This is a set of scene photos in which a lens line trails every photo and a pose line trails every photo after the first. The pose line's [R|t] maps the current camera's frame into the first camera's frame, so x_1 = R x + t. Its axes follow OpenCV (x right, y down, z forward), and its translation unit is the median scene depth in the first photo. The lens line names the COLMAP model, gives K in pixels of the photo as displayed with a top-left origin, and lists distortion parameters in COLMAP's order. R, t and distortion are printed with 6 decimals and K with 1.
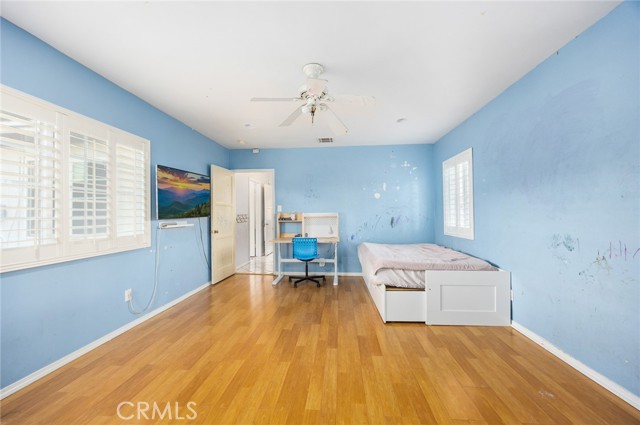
lens RADIAL K [[251.0, 0, 319.1], [0, 251.0, 209.5], [0, 0, 1]] dist [-0.000890, -0.000048]
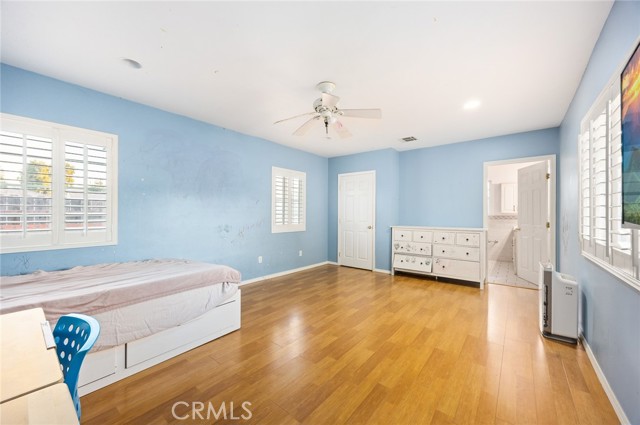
lens RADIAL K [[251.0, 0, 319.1], [0, 251.0, 209.5], [0, 0, 1]] dist [-0.000890, -0.000048]
pose [[-0.830664, 0.013547, 0.556609, -0.708385], [-0.006636, 0.999392, -0.034228, 0.045223], [-0.556735, -0.032126, -0.830069, 2.215192]]
